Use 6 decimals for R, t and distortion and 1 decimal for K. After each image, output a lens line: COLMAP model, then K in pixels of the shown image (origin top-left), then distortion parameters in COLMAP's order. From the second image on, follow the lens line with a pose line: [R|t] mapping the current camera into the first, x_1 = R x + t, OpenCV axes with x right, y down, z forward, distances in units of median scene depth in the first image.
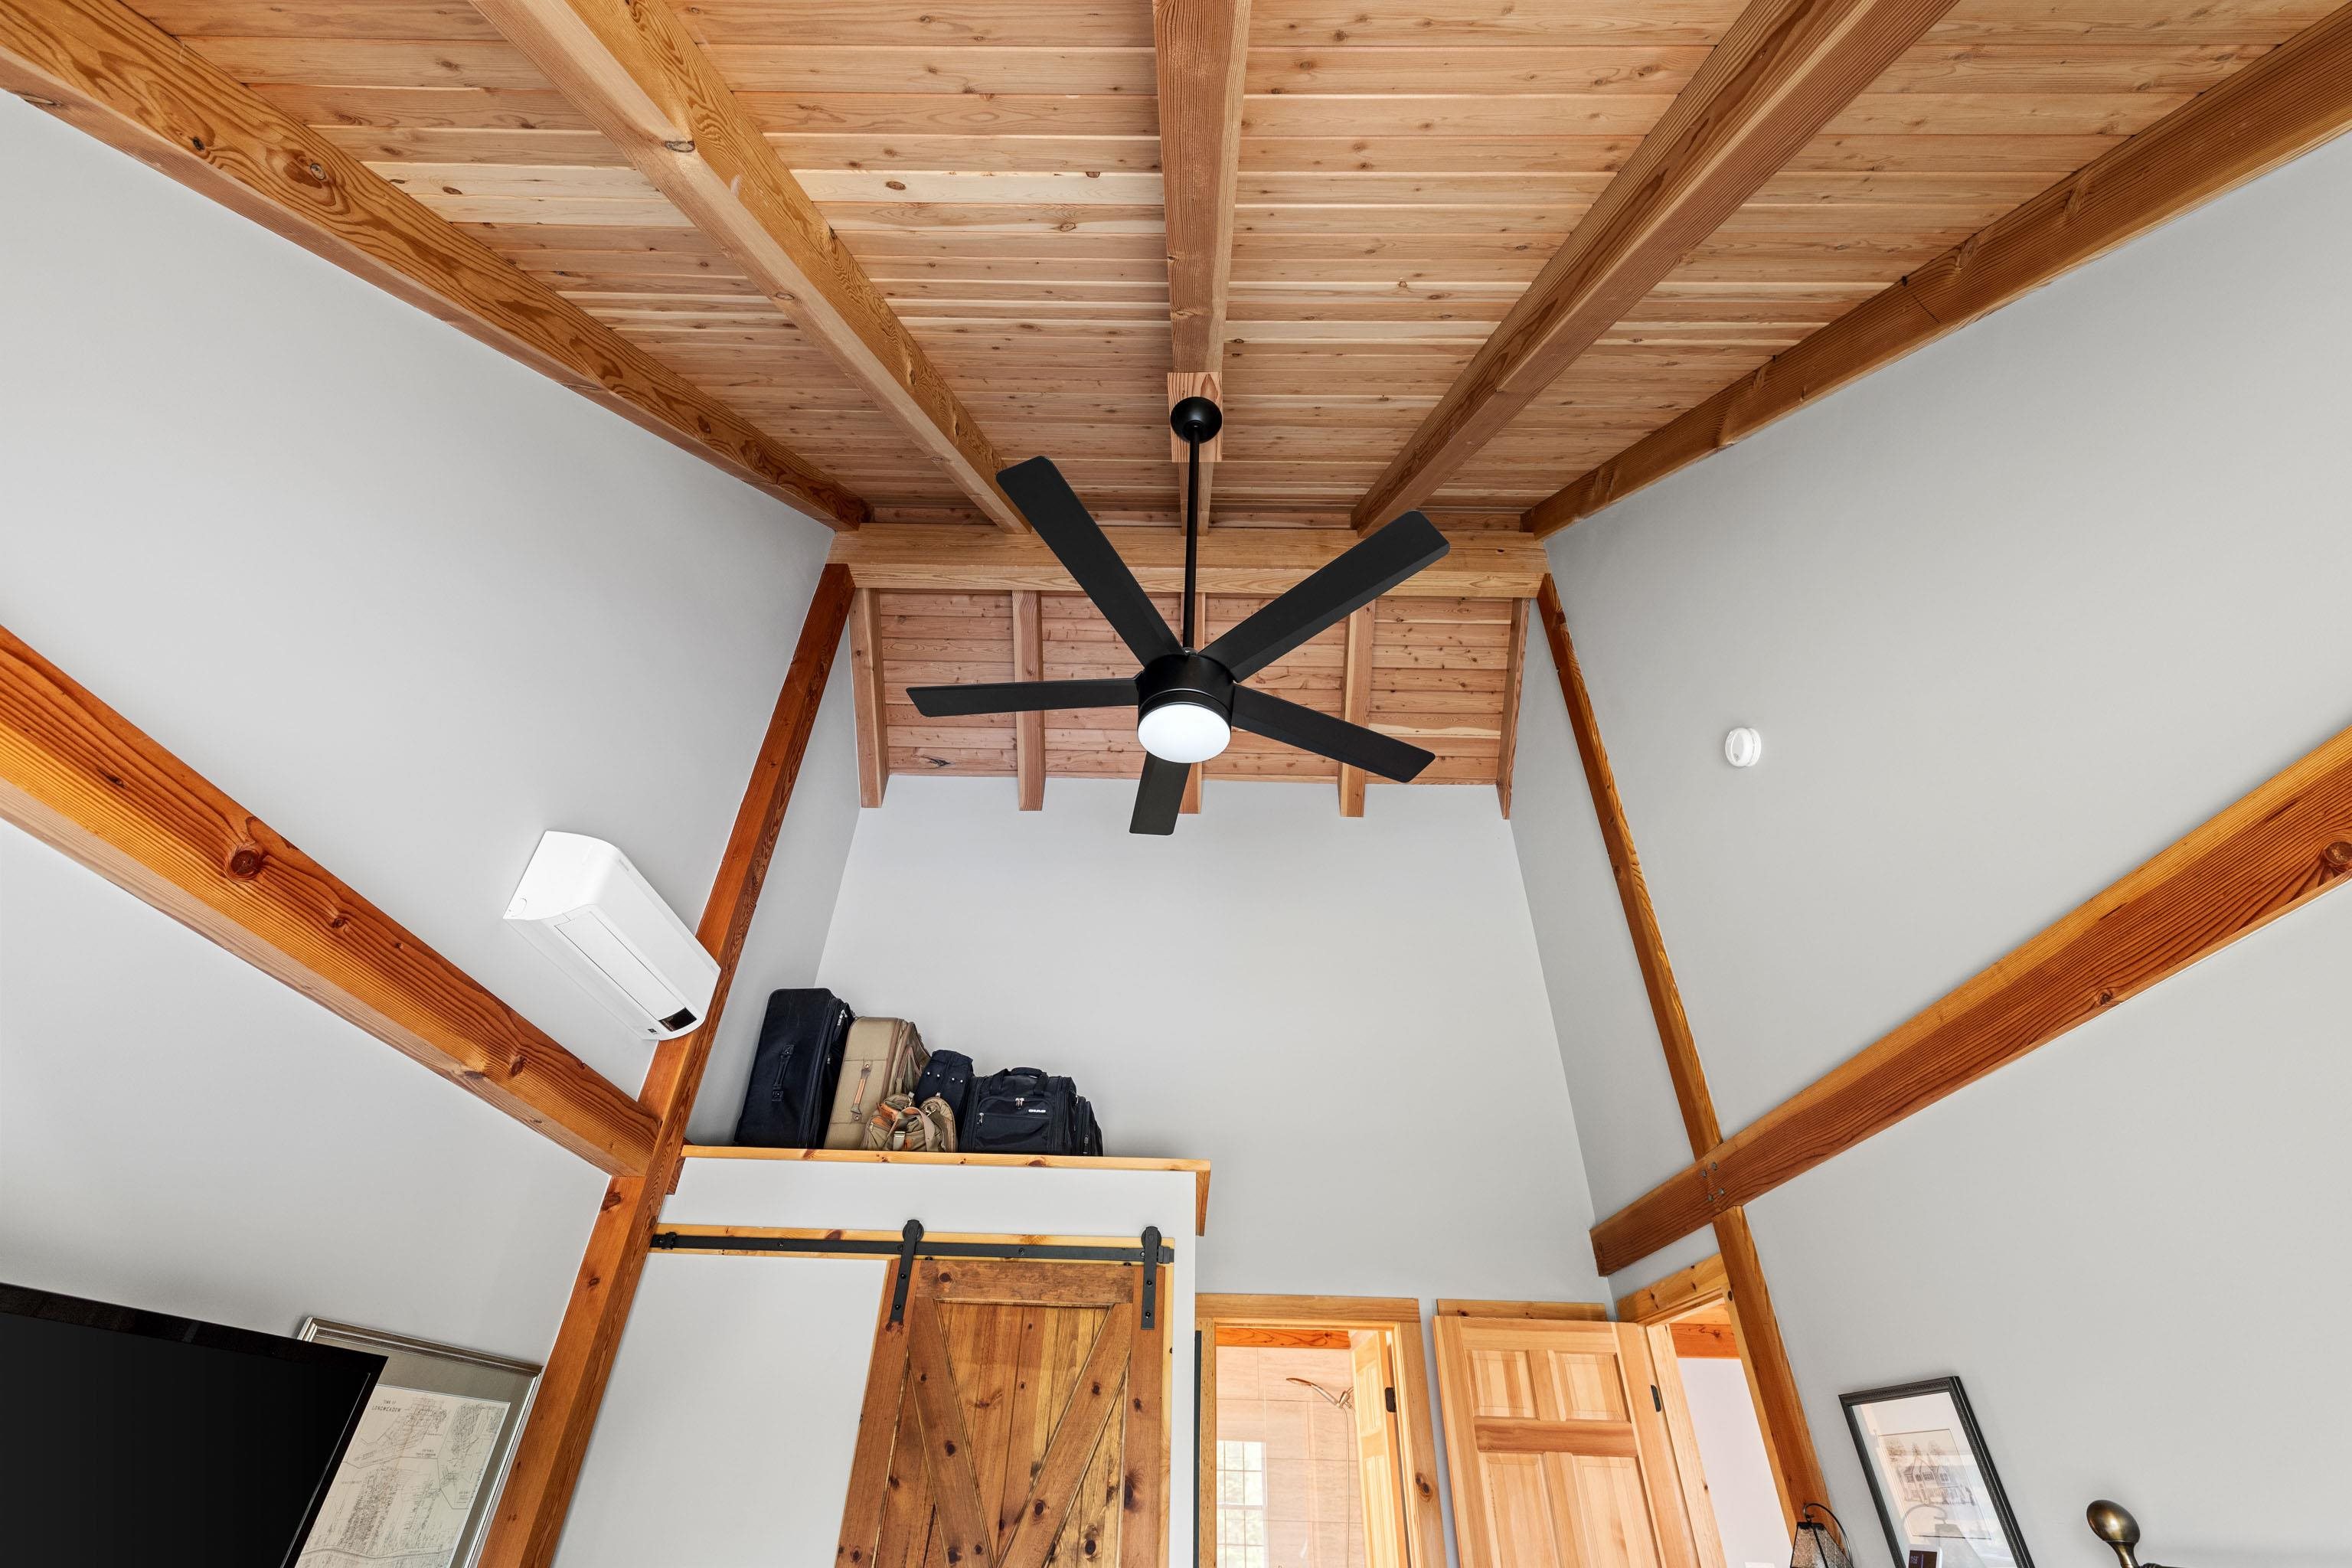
lens RADIAL K [[982.4, 0, 1179.0], [0, 982.4, 772.9], [0, 0, 1]] dist [0.000223, -0.000155]
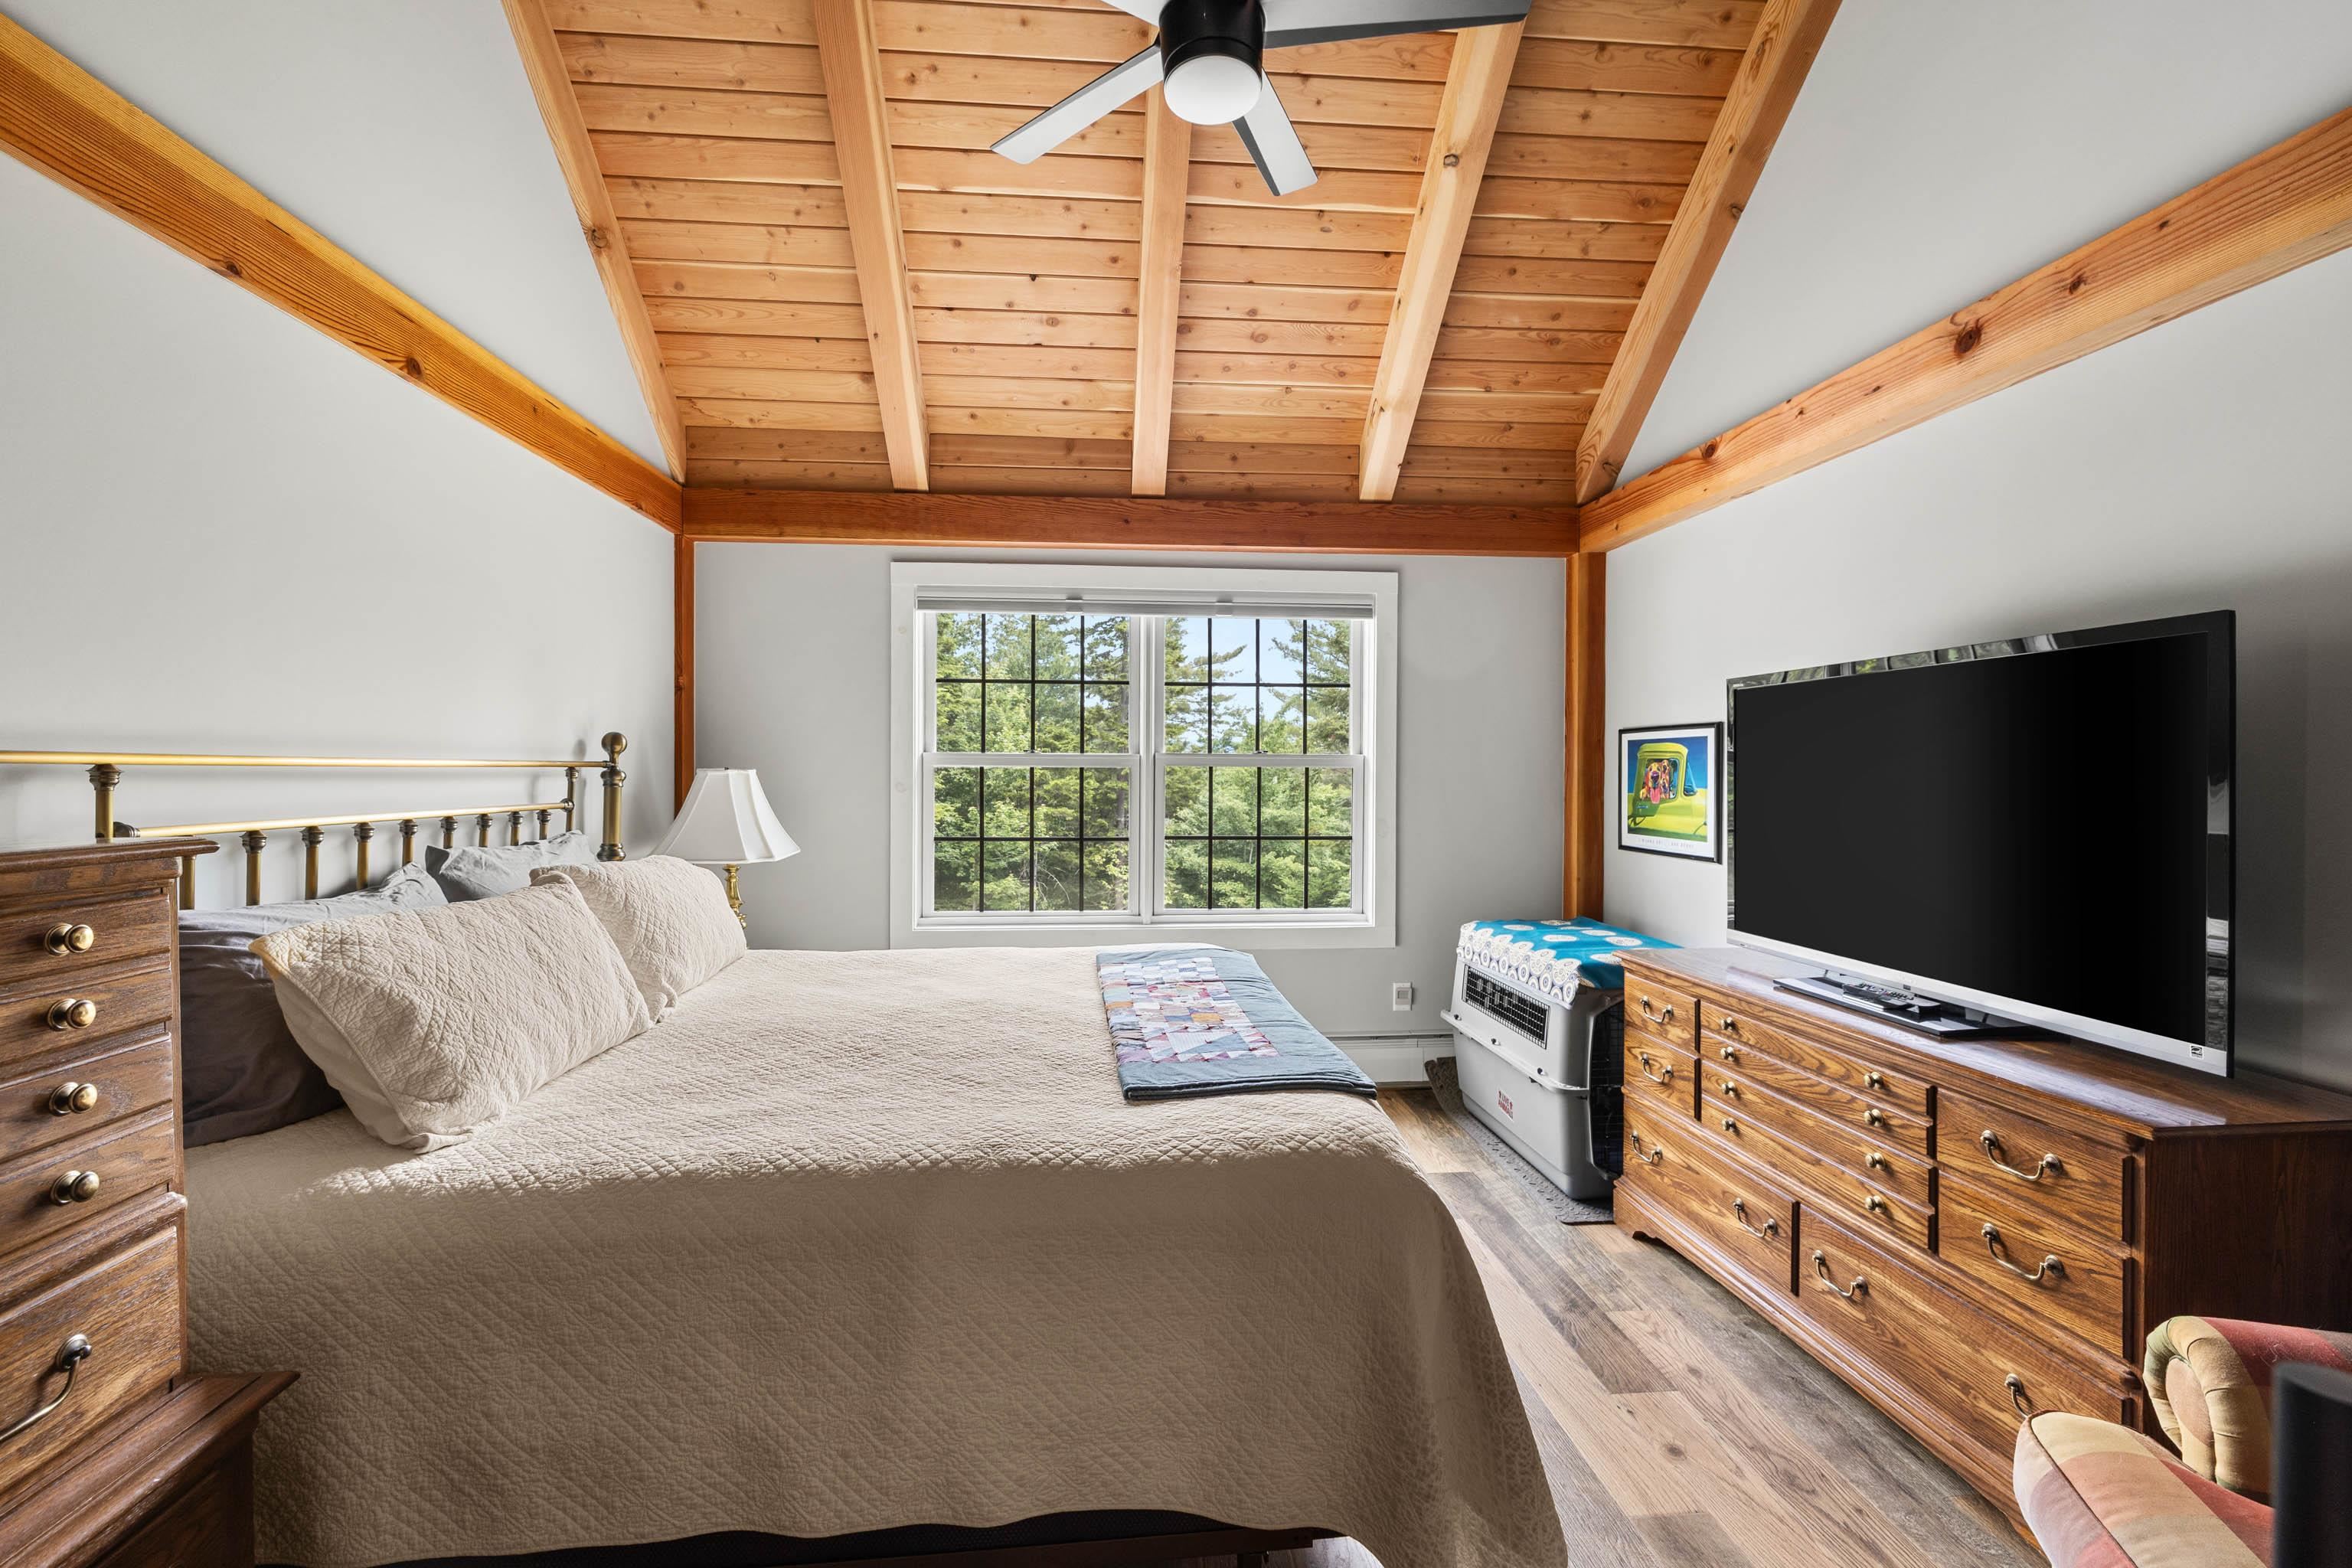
lens RADIAL K [[1017.7, 0, 1172.1], [0, 1017.7, 776.7], [0, 0, 1]] dist [-0.000395, 0.000060]
pose [[-0.995952, -0.028256, -0.085334, 0.073182], [0.027808, 0.805893, -0.591407, 0.706797], [0.085481, -0.591386, -0.801845, 0.912004]]
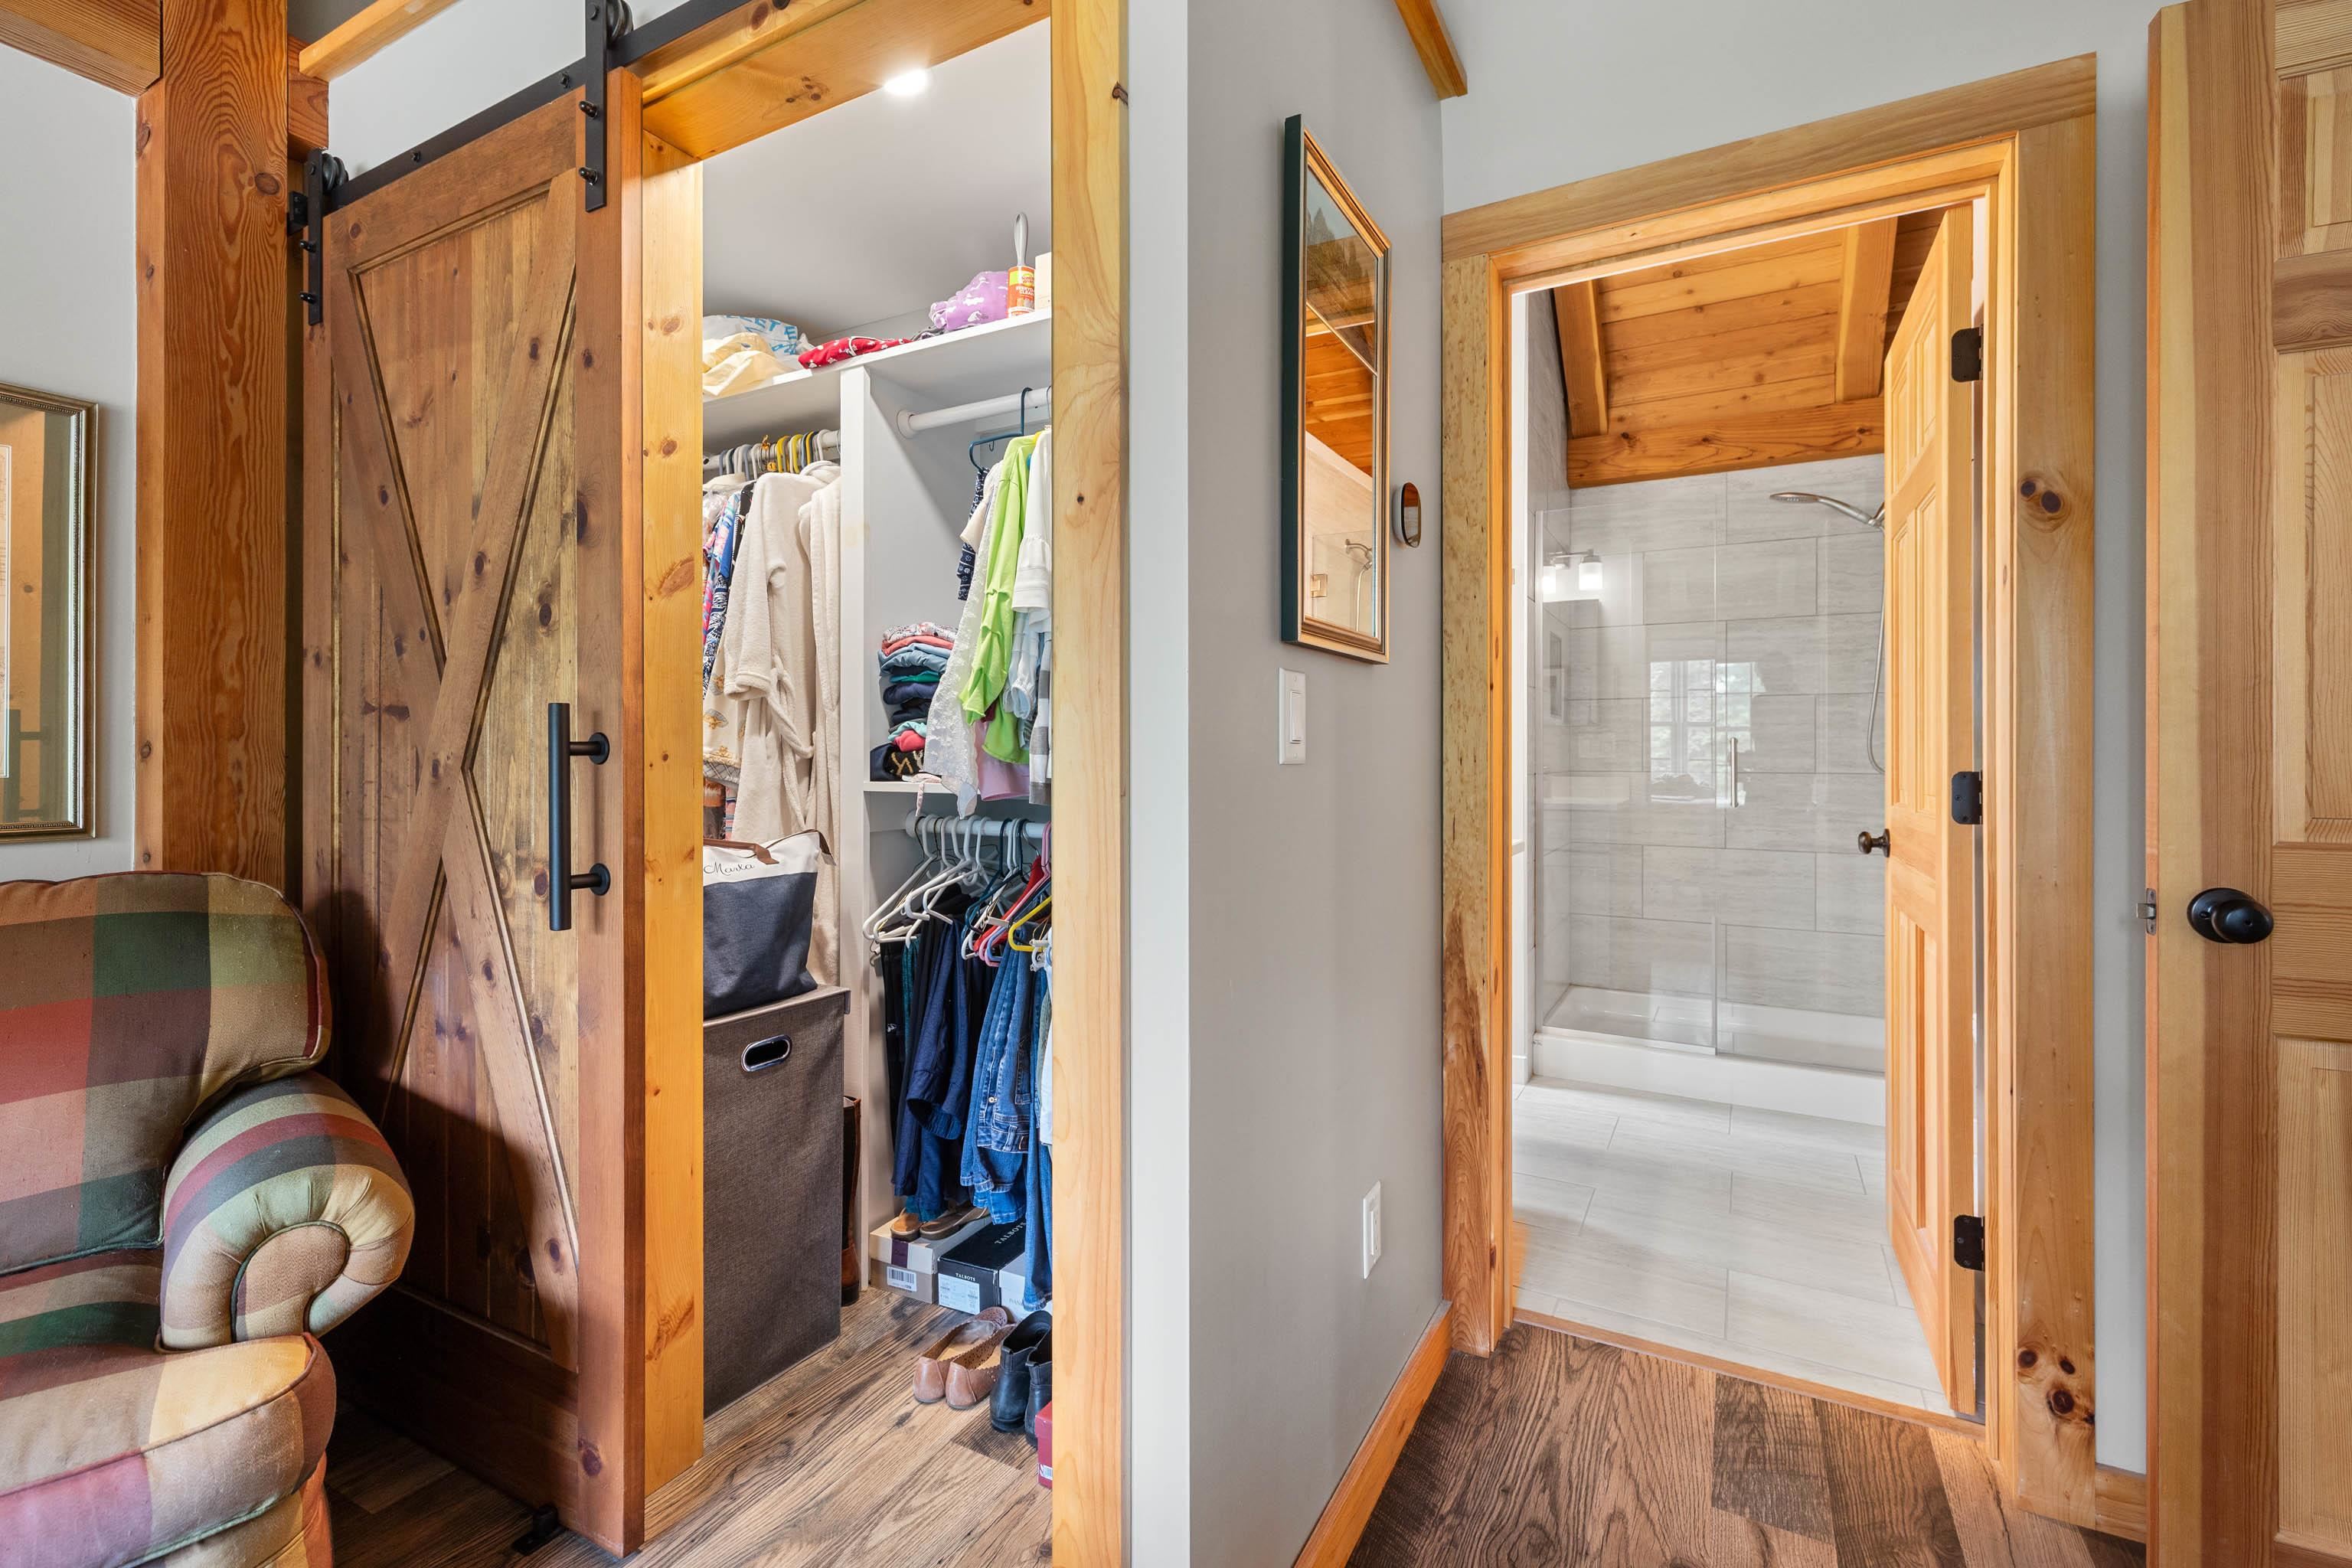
lens RADIAL K [[1037.6, 0, 1173.7], [0, 1037.6, 750.1], [0, 0, 1]] dist [0.001228, 0.000336]
pose [[0.877894, -0.022733, -0.478315, 0.163240], [0.300157, 0.804408, 0.512673, 0.569457], [0.373106, -0.593642, 0.713009, 0.603884]]
